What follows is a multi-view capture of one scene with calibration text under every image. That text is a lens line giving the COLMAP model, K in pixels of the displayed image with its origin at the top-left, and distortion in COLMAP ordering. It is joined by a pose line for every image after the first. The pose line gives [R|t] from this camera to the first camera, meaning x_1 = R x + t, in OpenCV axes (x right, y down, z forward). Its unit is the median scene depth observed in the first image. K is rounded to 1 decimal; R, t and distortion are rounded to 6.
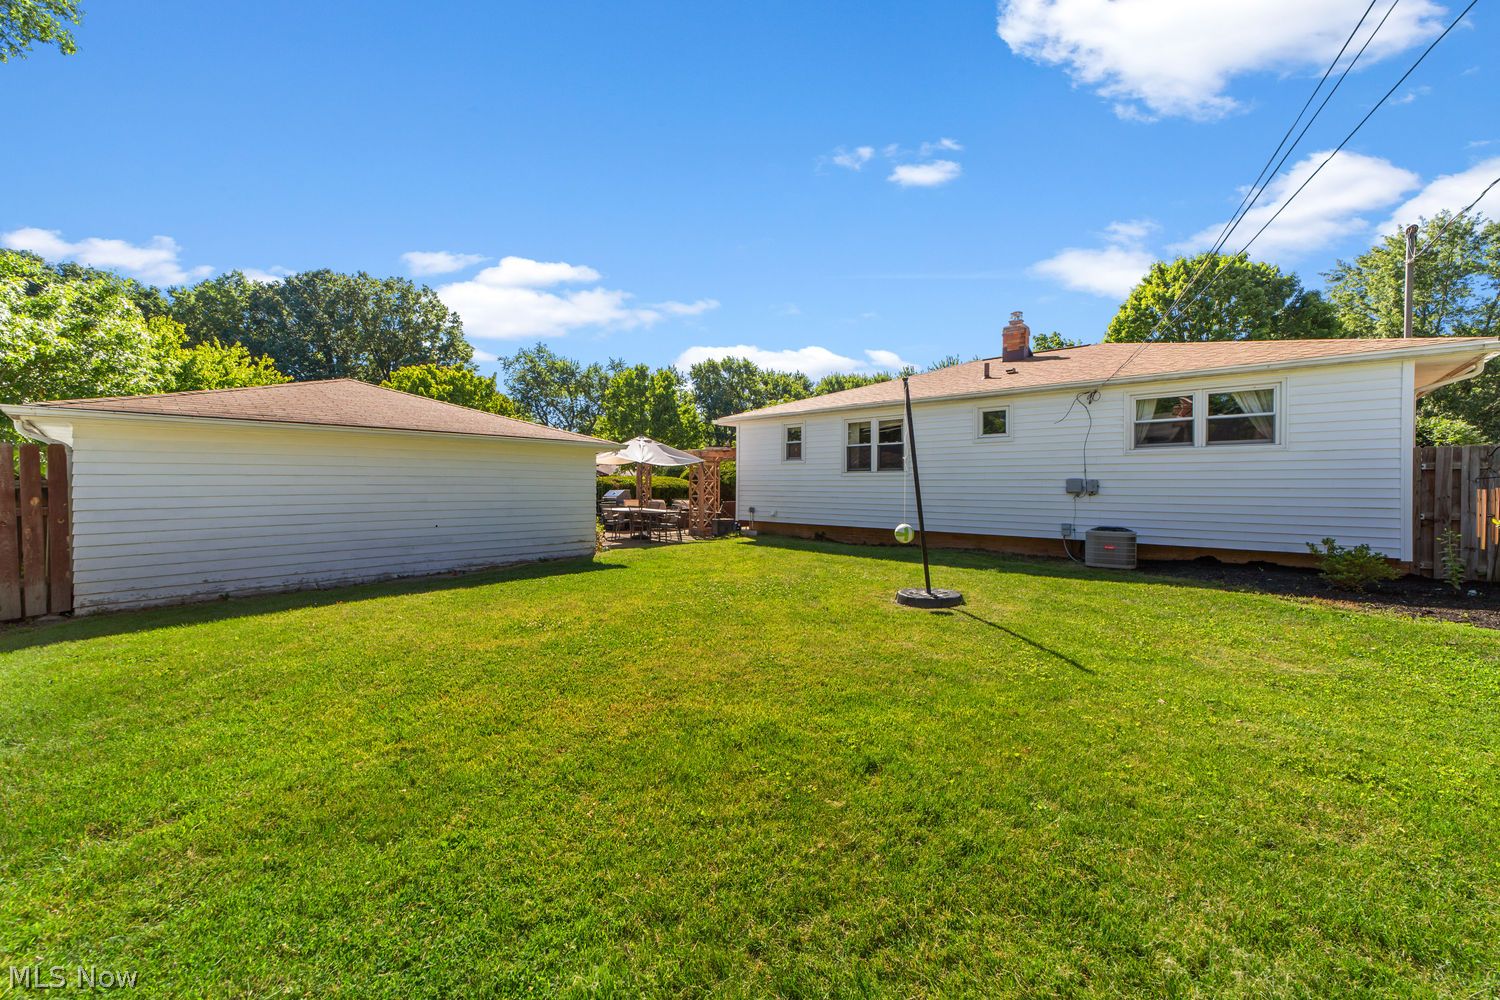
lens RADIAL K [[579.9, 0, 739.4], [0, 579.9, 501.3], [0, 0, 1]] dist [0.000706, 0.000144]
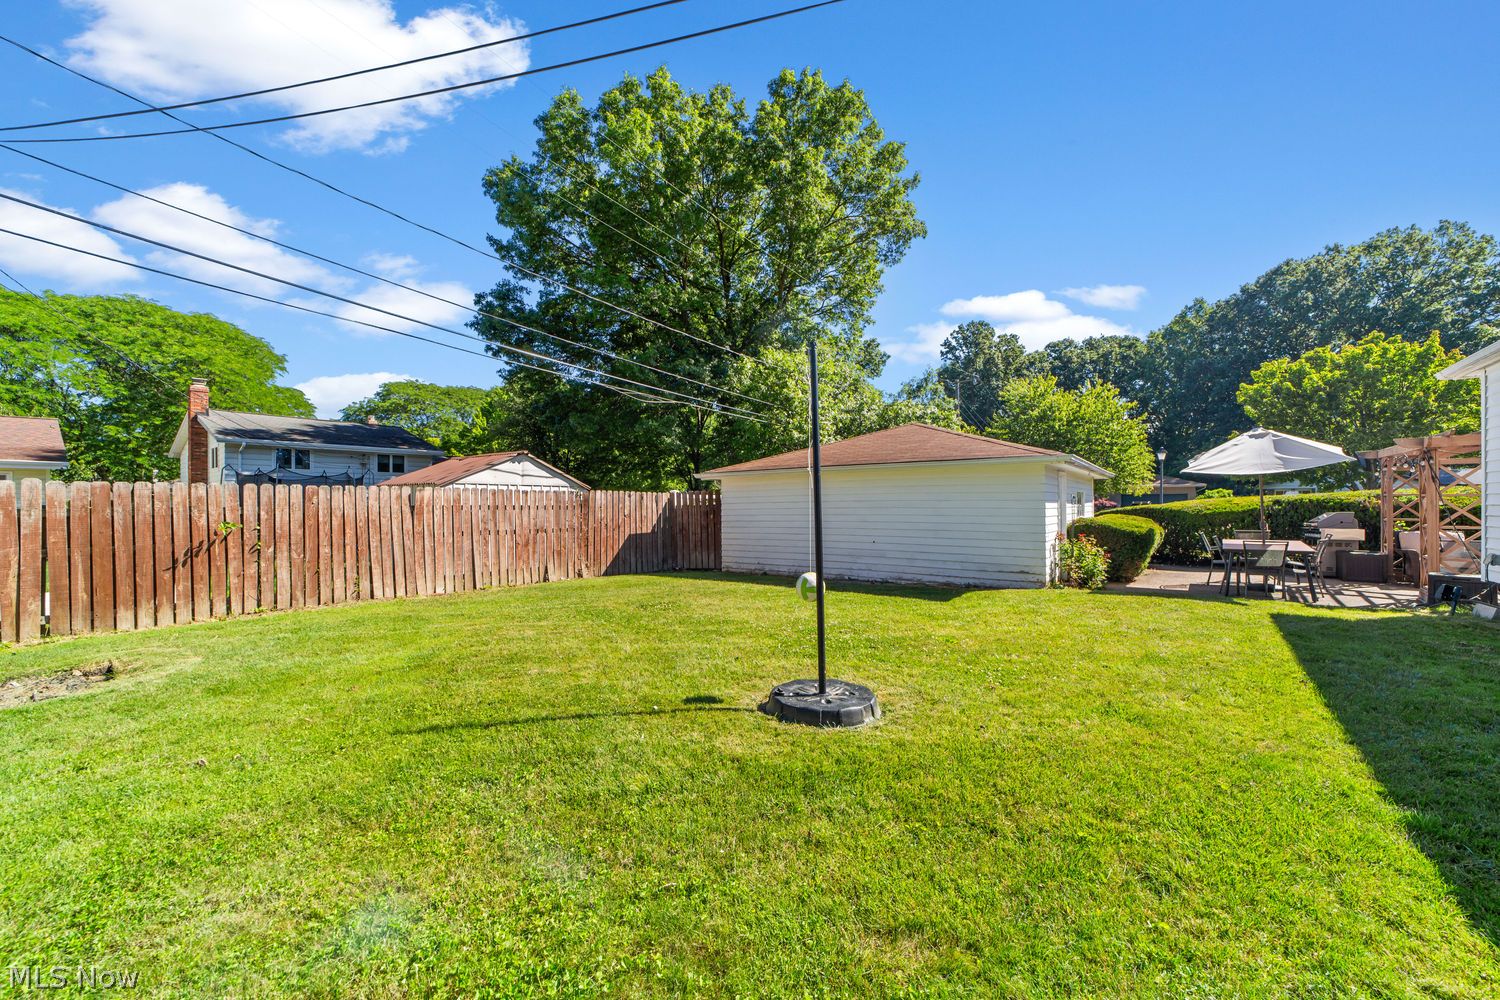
lens RADIAL K [[579.9, 0, 739.4], [0, 579.9, 501.3], [0, 0, 1]] dist [0.000706, 0.000144]
pose [[0.101284, -0.010539, -0.994802, 0.586522], [-0.018779, 0.999745, -0.012503, -0.019296], [0.994680, 0.019948, 0.101060, 0.531746]]
